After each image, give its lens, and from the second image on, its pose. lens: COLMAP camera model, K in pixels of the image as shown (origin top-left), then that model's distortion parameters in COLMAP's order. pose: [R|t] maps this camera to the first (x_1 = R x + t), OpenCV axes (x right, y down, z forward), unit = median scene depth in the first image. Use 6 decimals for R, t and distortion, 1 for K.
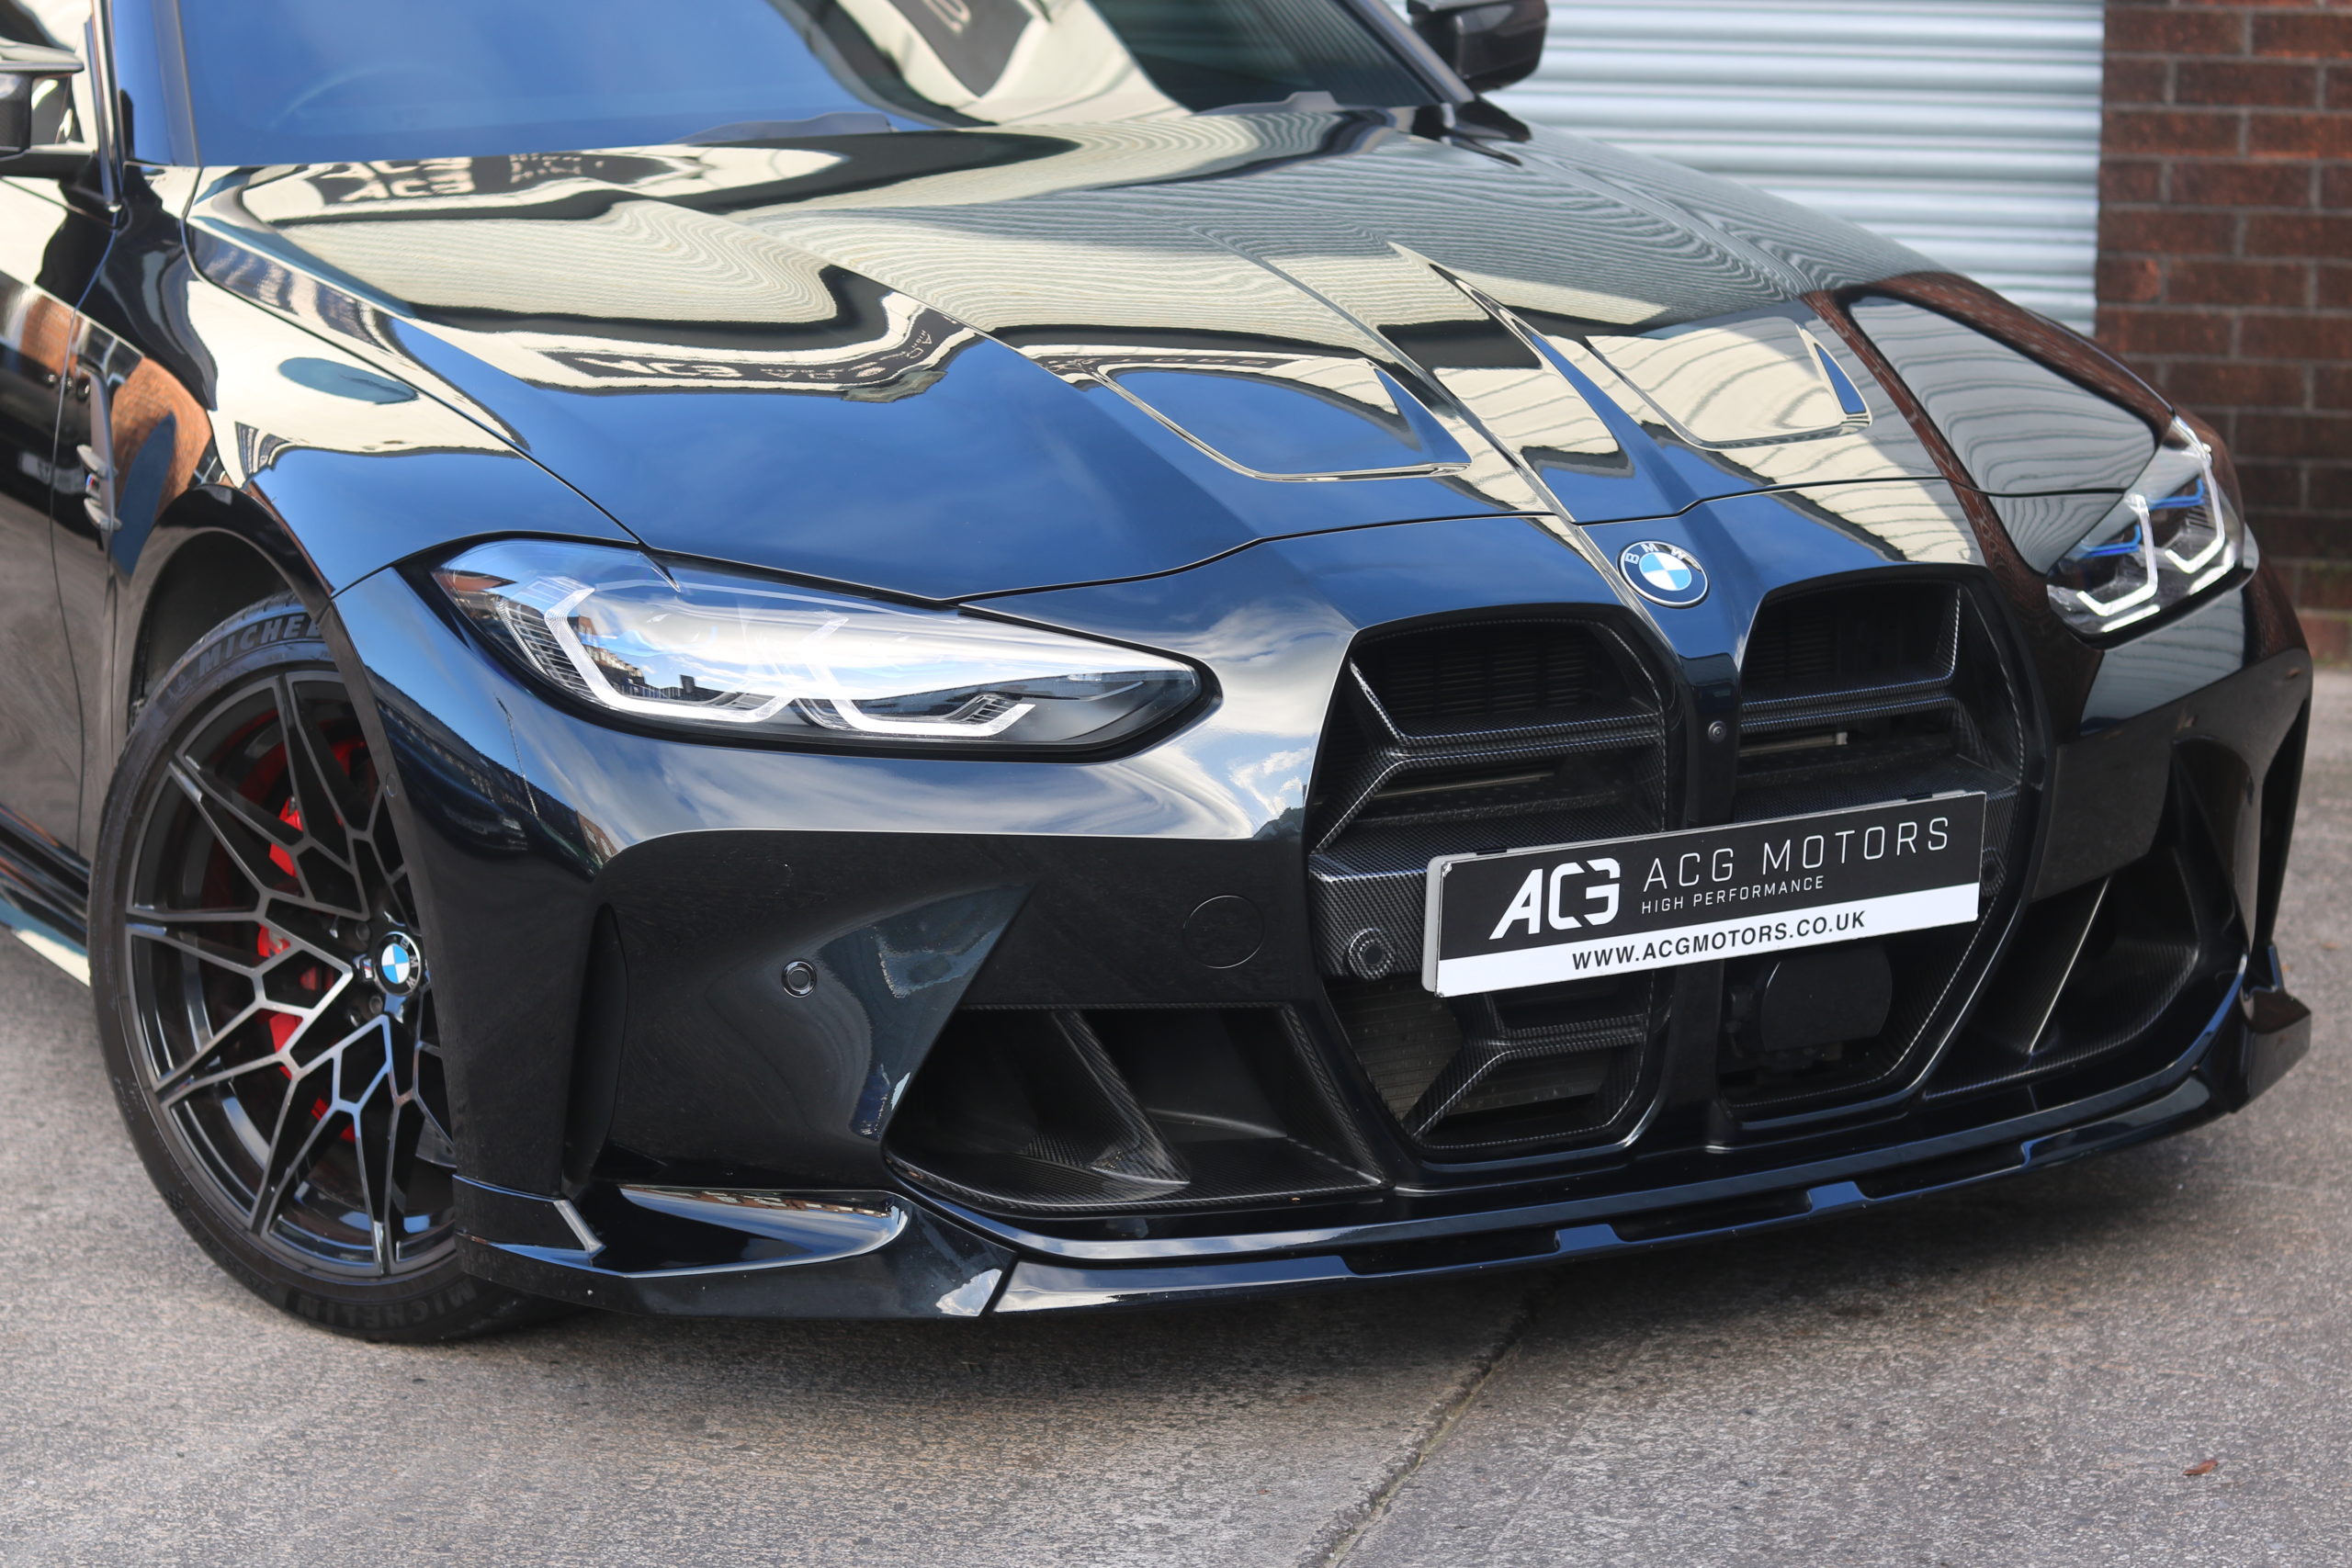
lens RADIAL K [[5463.5, 0, 1176.0], [0, 5463.5, 784.0], [0, 0, 1]] dist [-0.052806, -0.383583]
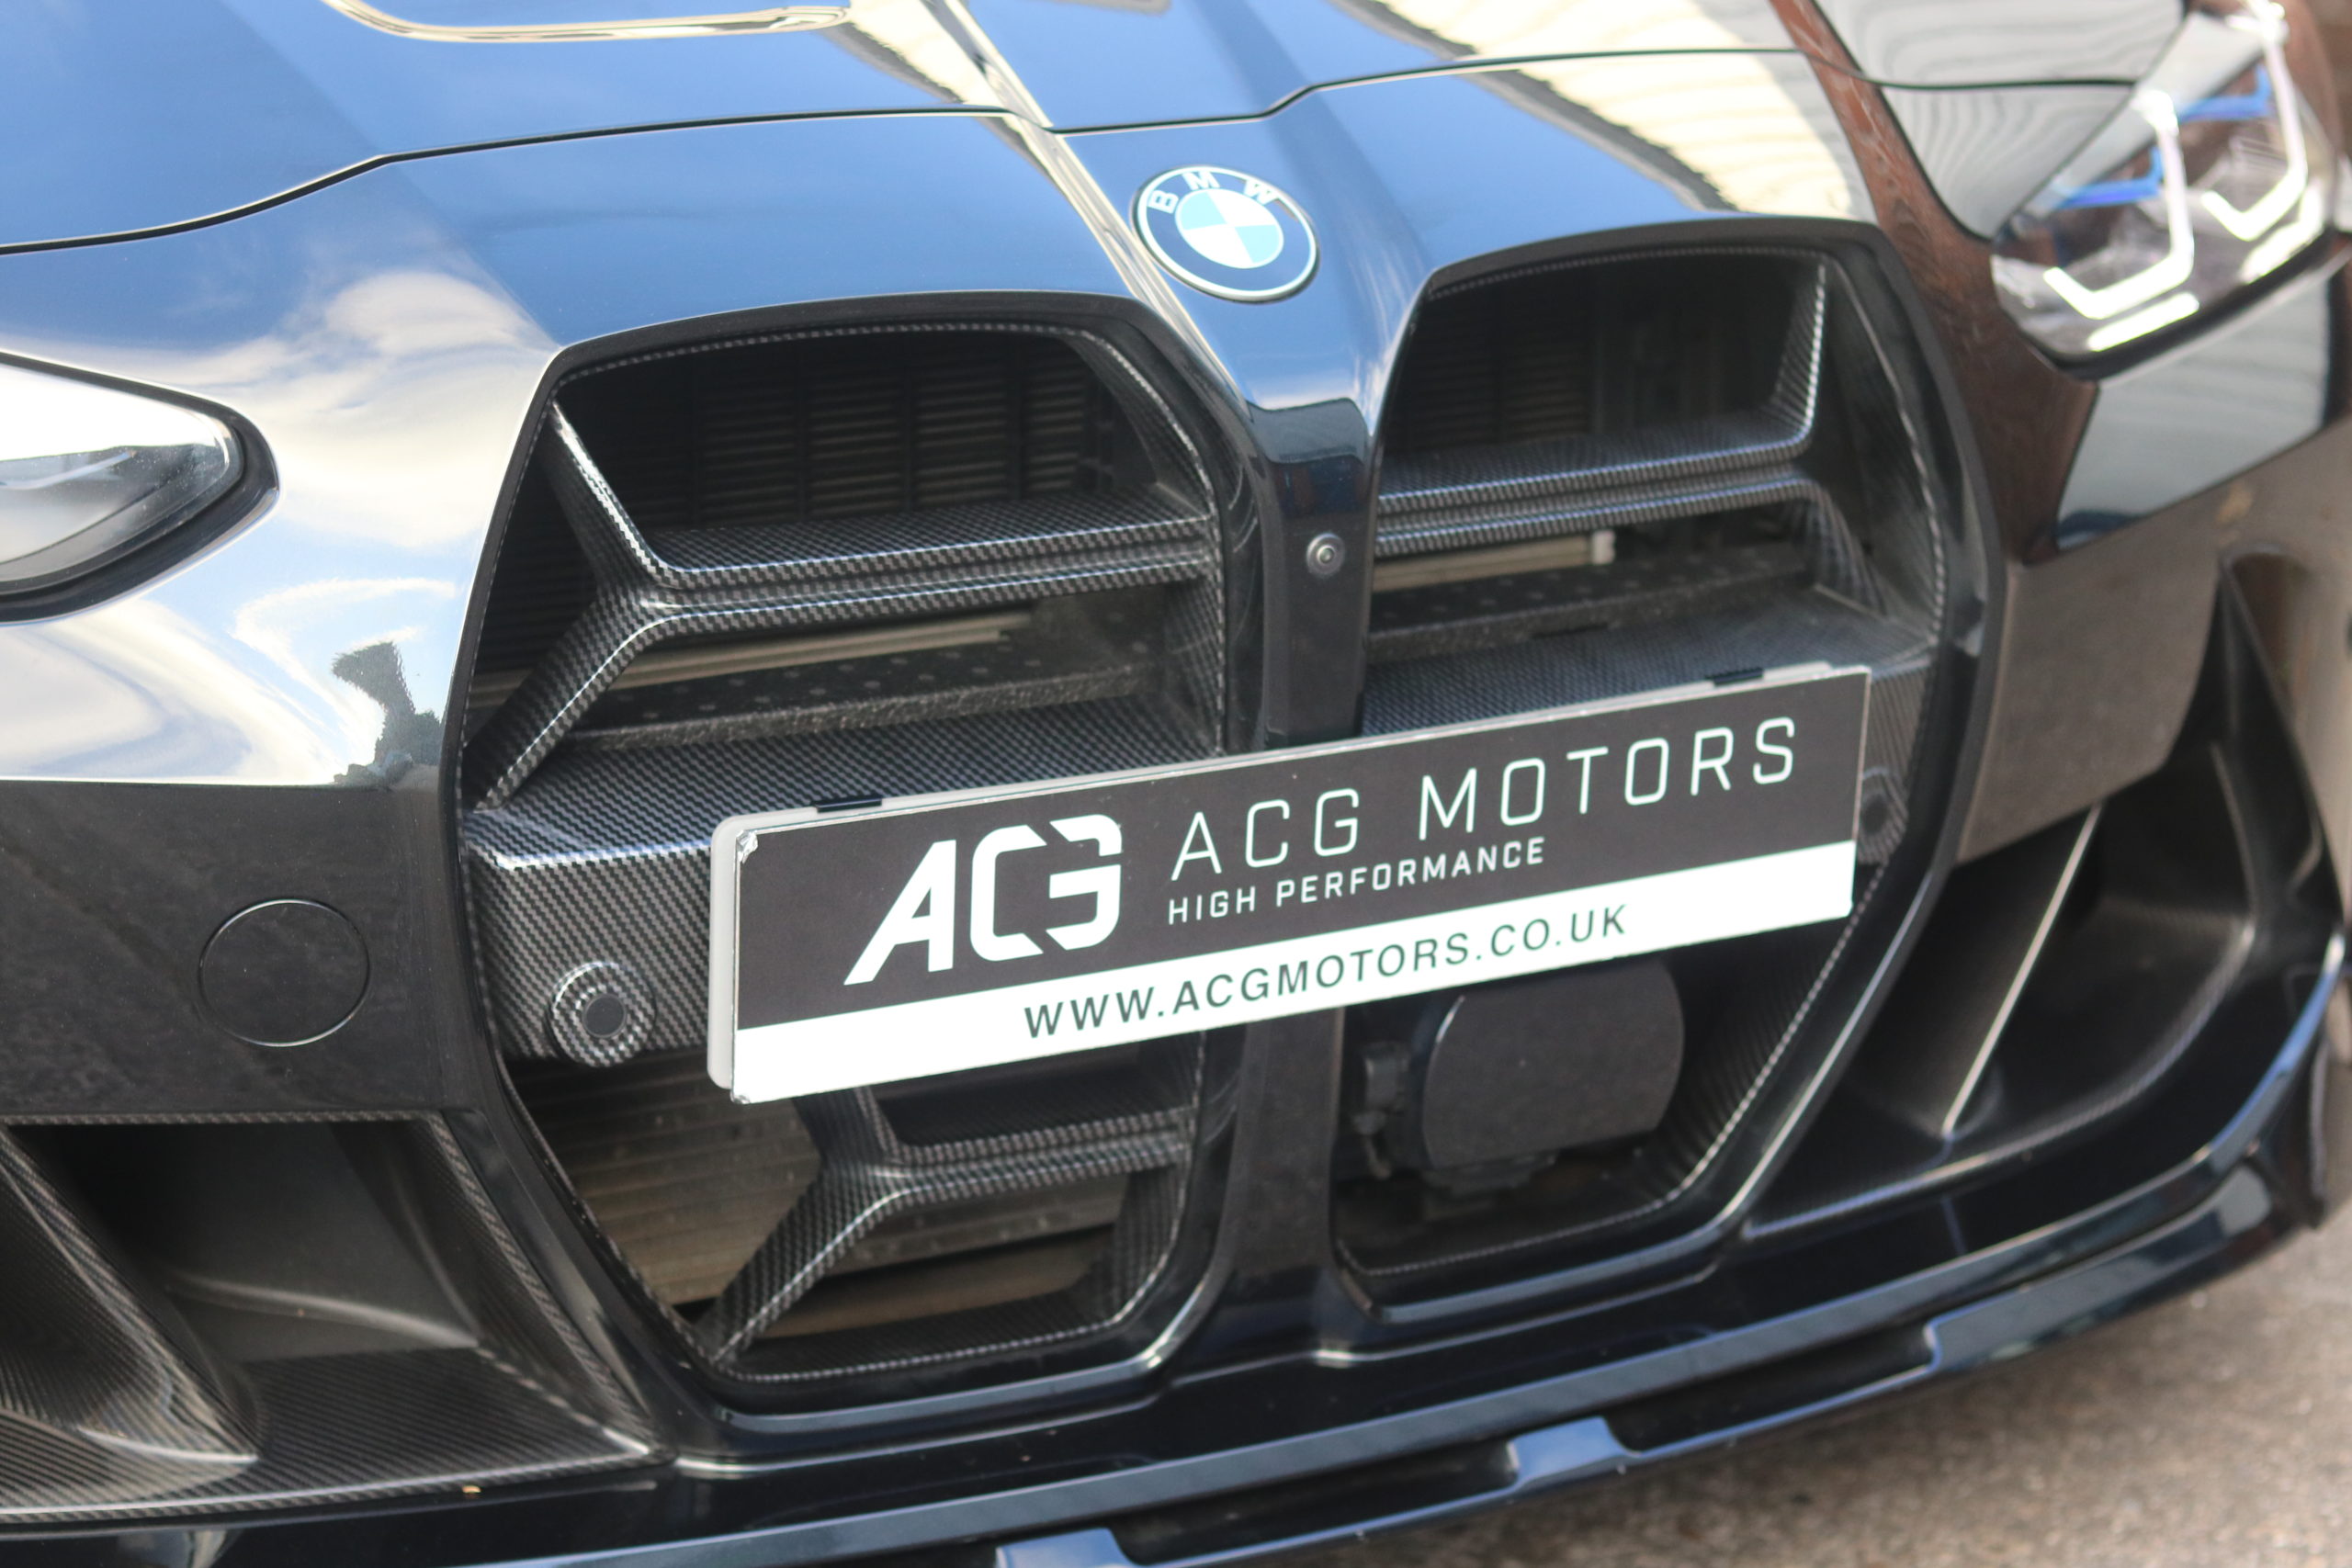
lens RADIAL K [[5463.5, 0, 1176.0], [0, 5463.5, 784.0], [0, 0, 1]] dist [-0.052806, -0.383583]
pose [[0.999823, 0.005511, 0.017988, 0.076138], [-0.006653, 0.997927, 0.064014, -0.020276], [-0.017598, -0.064122, 0.997787, 0.502136]]
